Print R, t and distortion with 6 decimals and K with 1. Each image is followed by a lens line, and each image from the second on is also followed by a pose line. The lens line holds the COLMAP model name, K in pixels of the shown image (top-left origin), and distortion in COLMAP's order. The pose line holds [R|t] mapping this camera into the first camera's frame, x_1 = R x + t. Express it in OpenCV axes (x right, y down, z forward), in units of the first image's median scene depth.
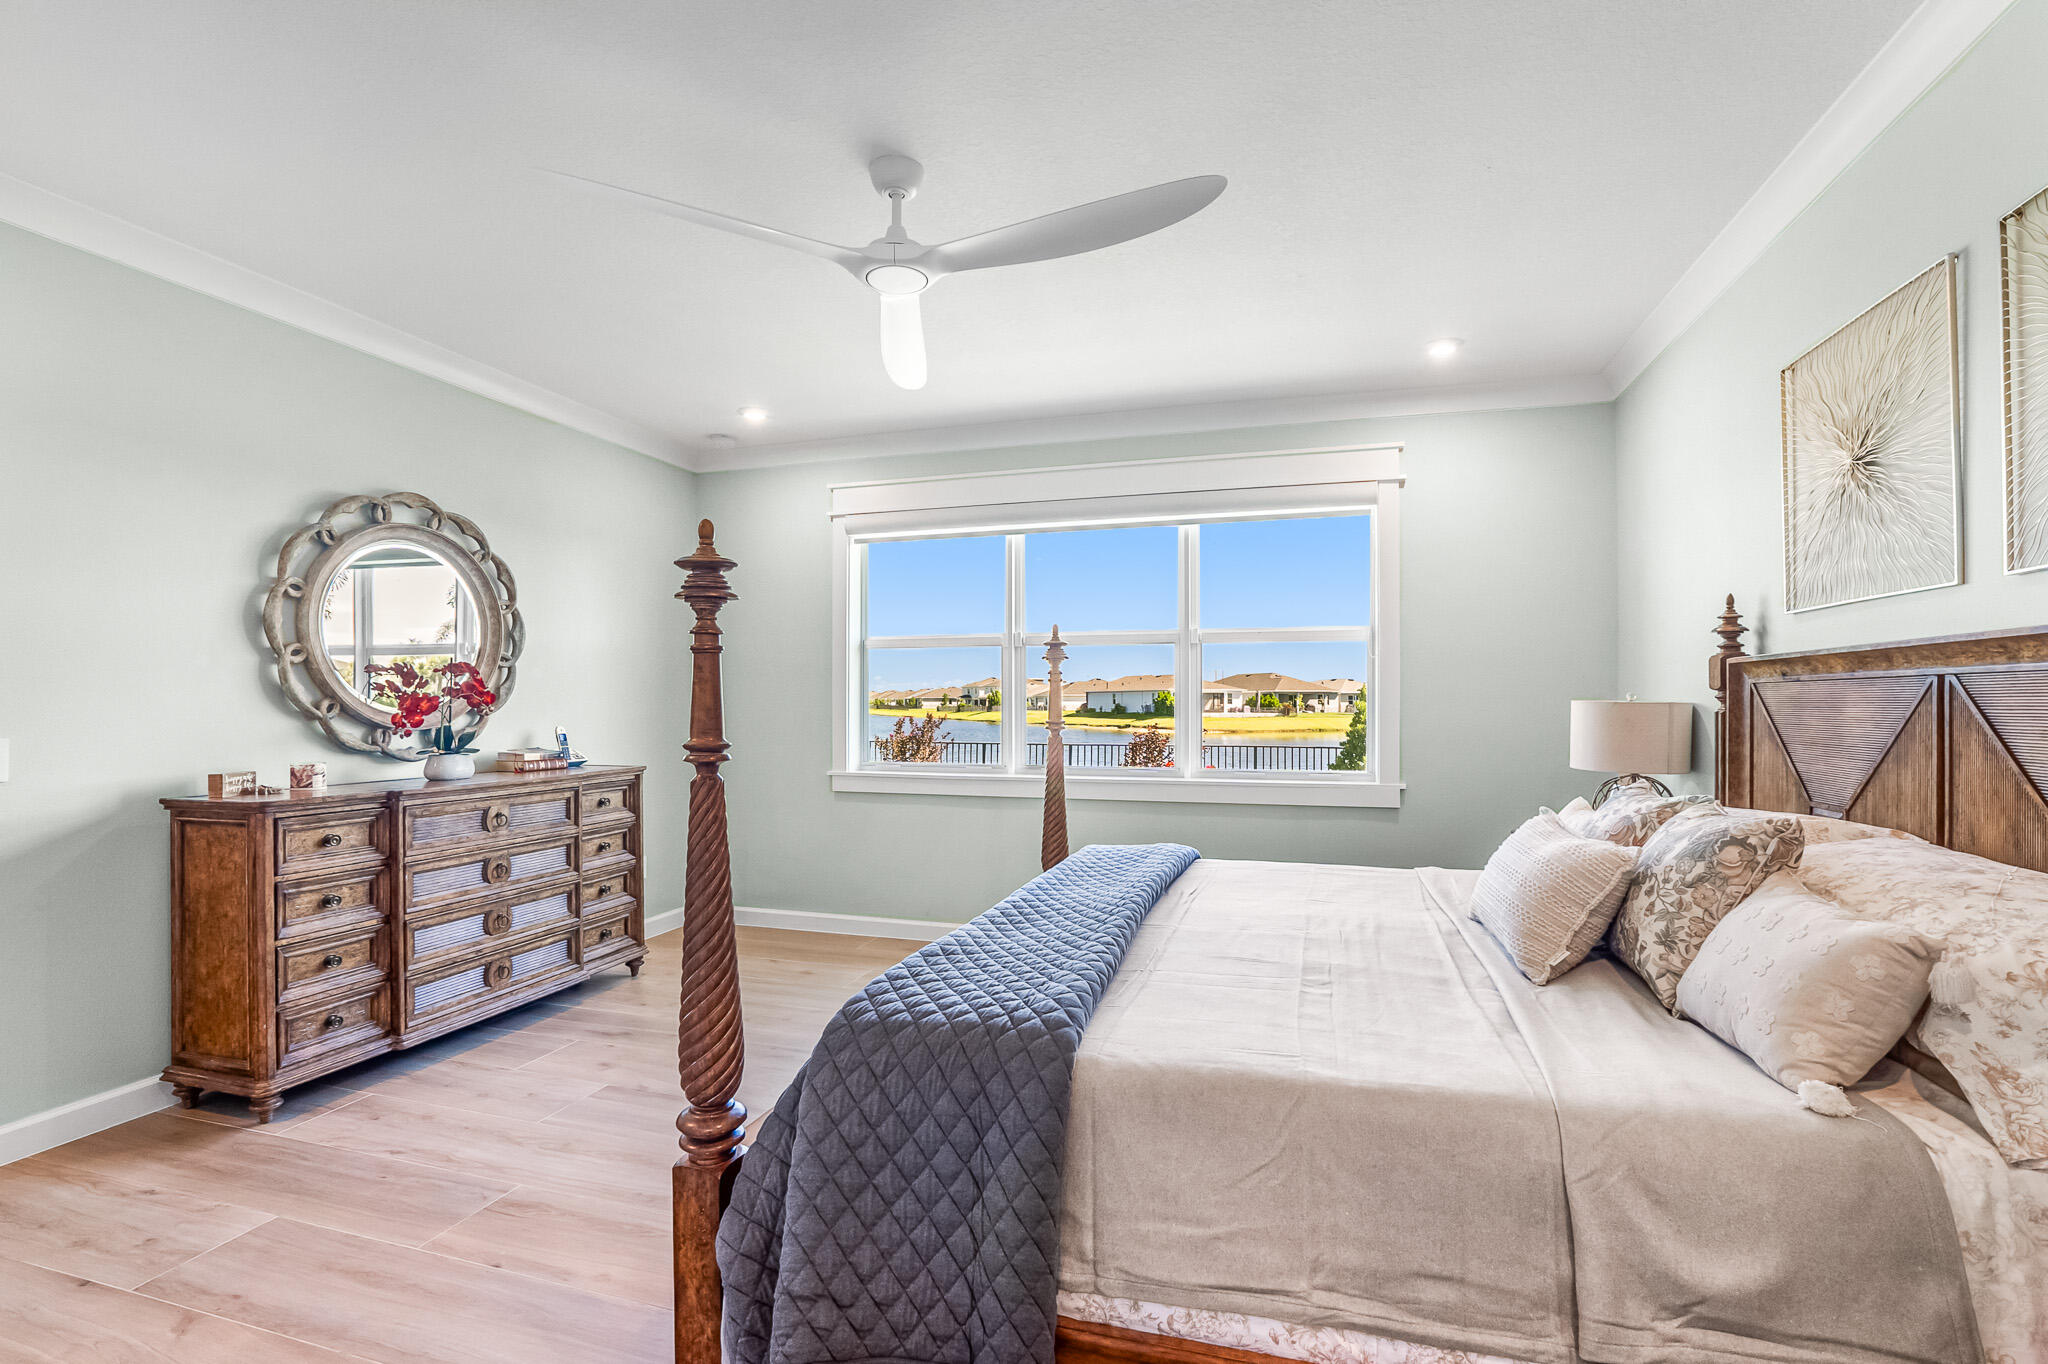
lens RADIAL K [[907.7, 0, 1048.4], [0, 907.7, 710.6], [0, 0, 1]] dist [-0.018446, 0.000823]
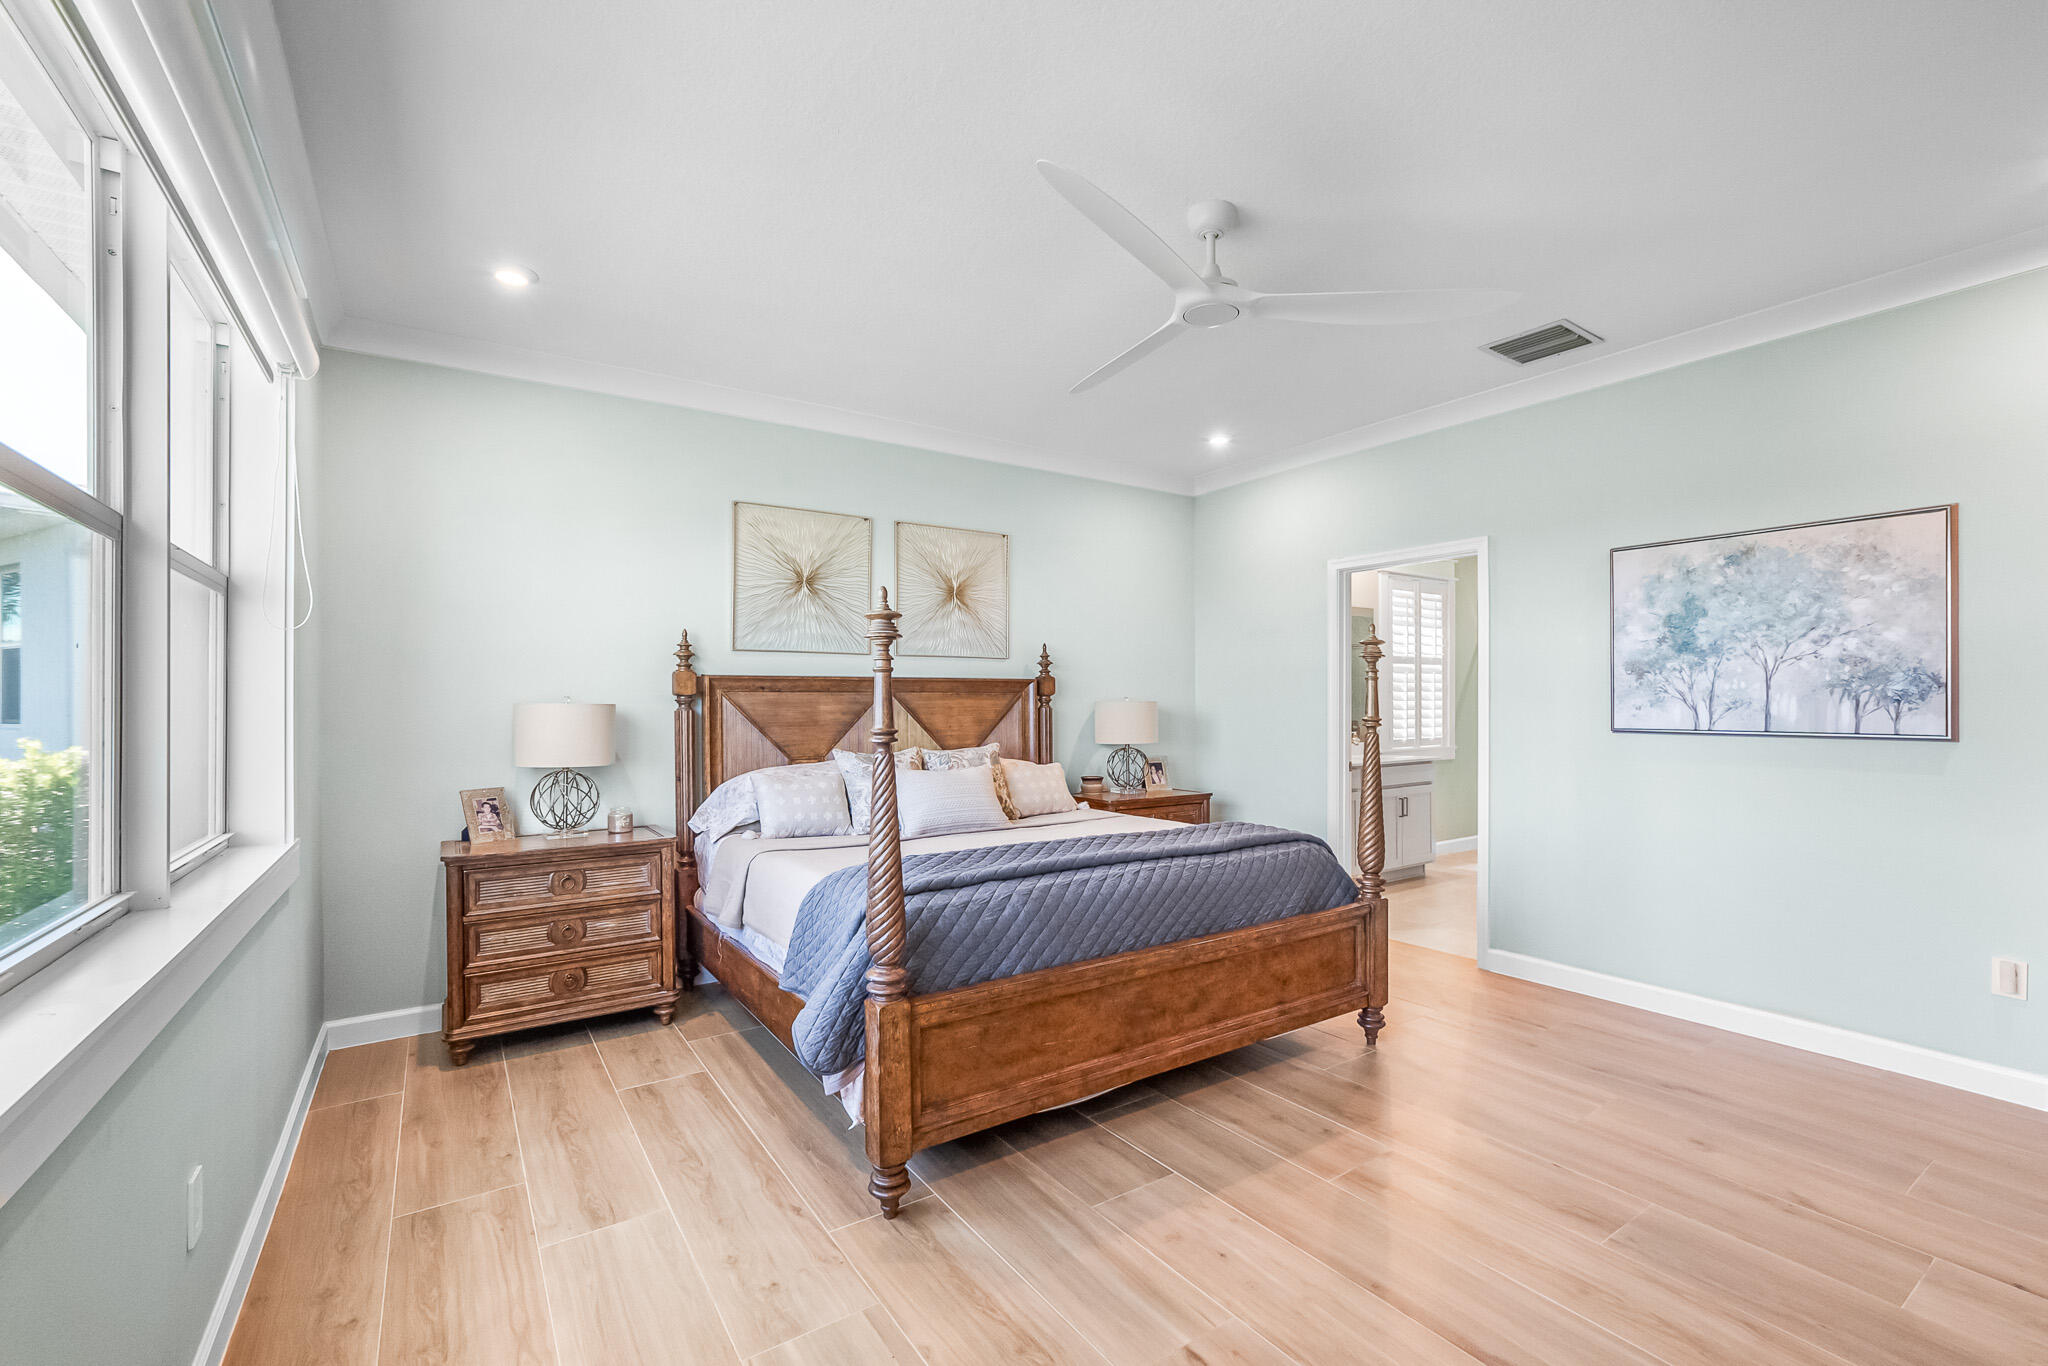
lens RADIAL K [[903.7, 0, 1075.7], [0, 903.7, 698.4], [0, 0, 1]] dist [-0.002546, 0.000232]
pose [[-0.808246, 0.005915, 0.588816, -0.883055], [0.012036, 0.999907, 0.006477, -0.031207], [-0.588722, 0.012322, -0.808242, 2.663713]]
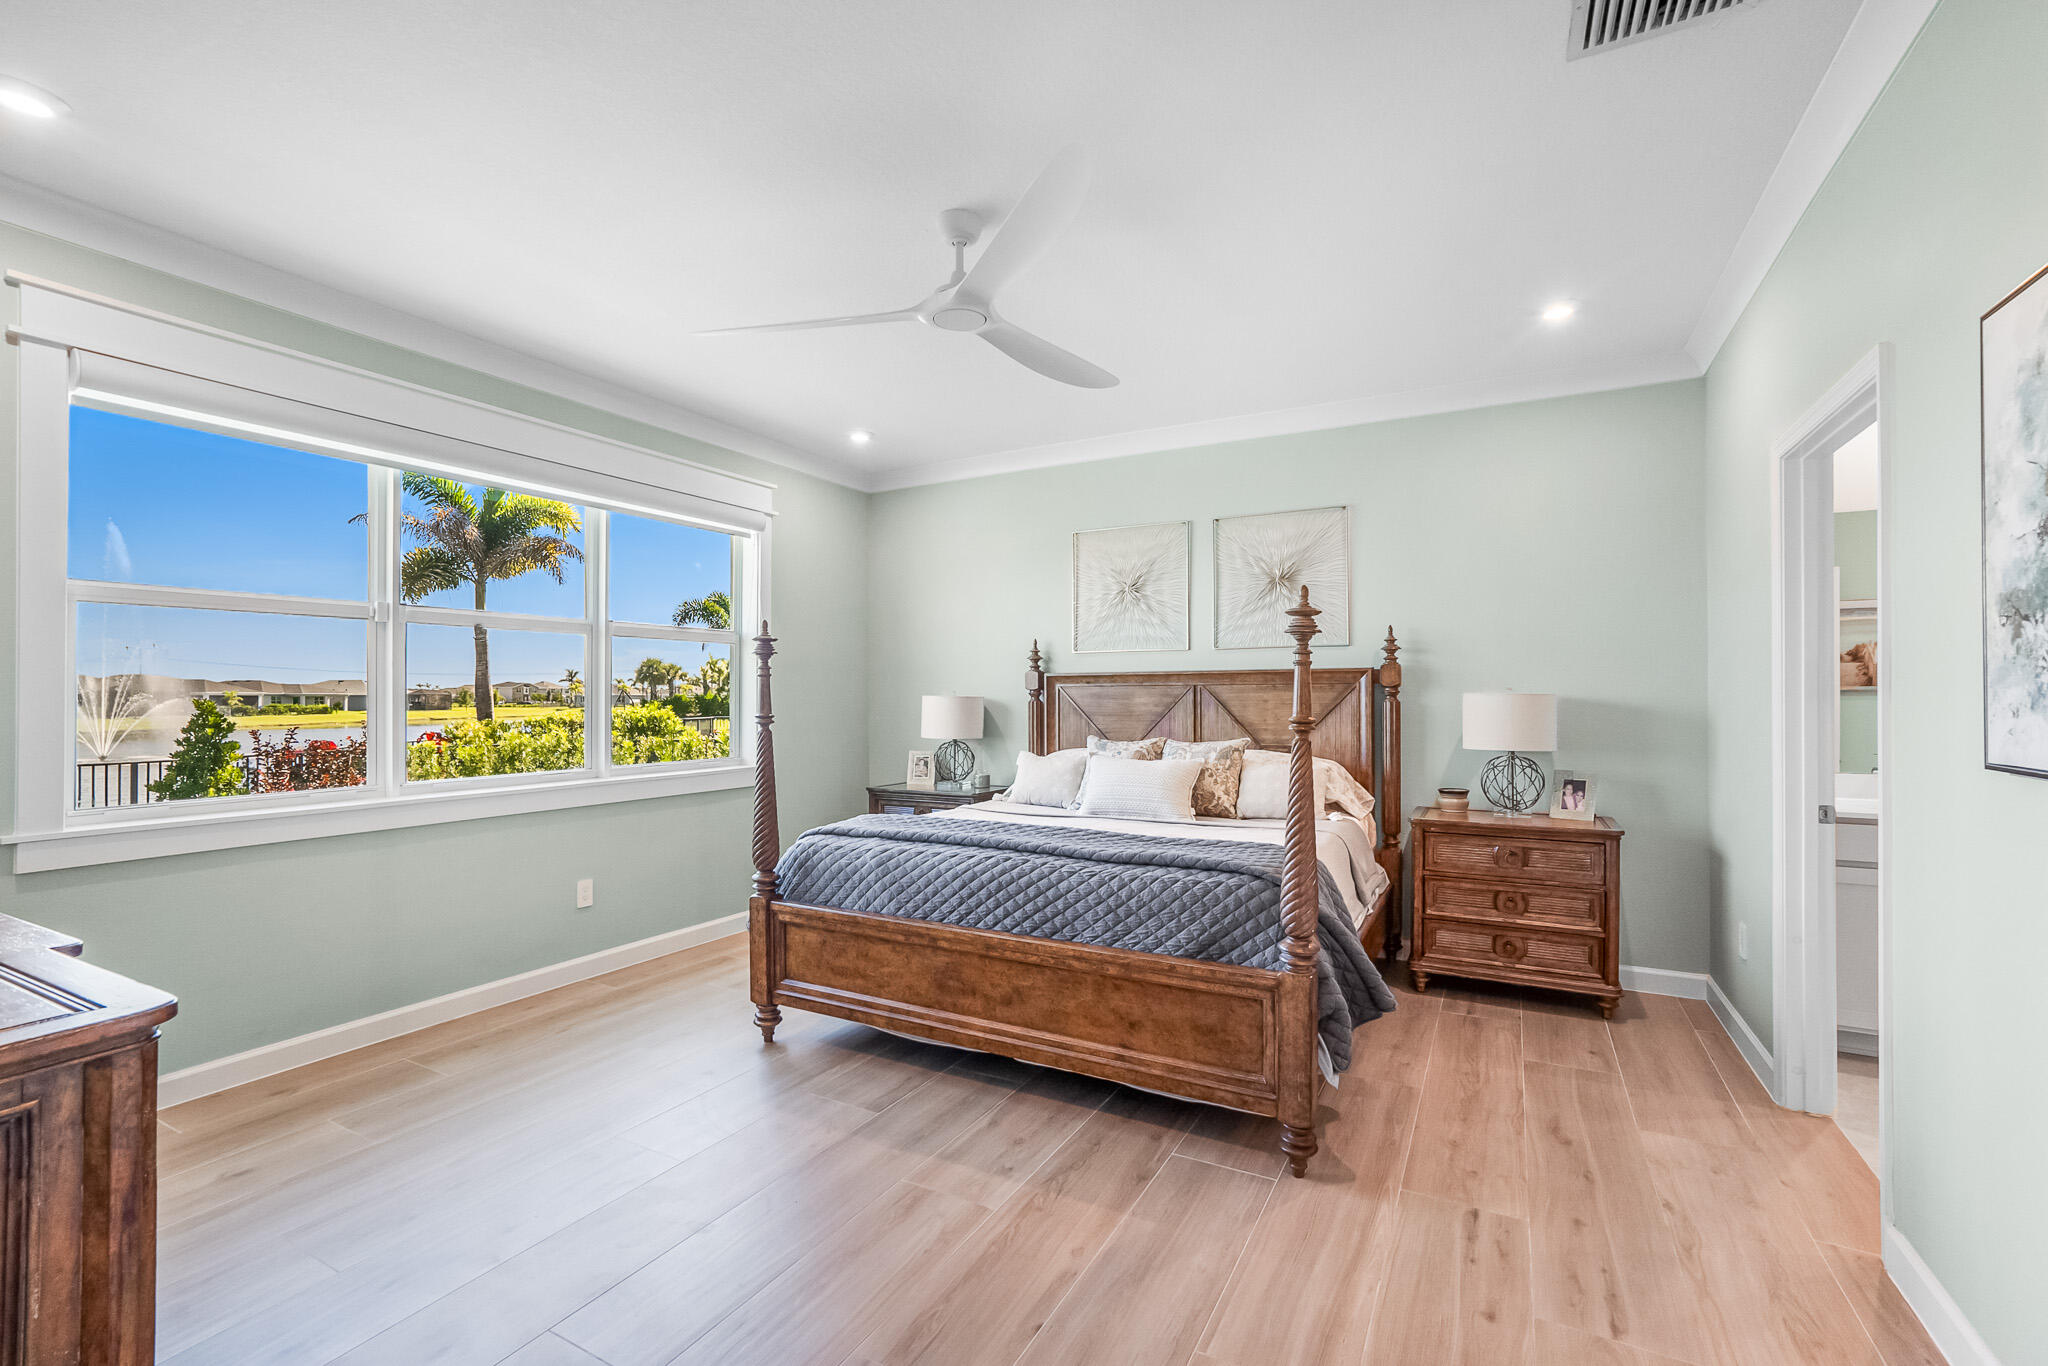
lens RADIAL K [[921.4, 0, 1043.9], [0, 921.4, 696.9], [0, 0, 1]] dist [-0.020733, 0.000228]
pose [[0.193653, 0.002183, 0.981068, -1.667367], [0.013909, 0.999891, -0.004970, 0.001255], [-0.980971, 0.014608, 0.193602, 0.898819]]
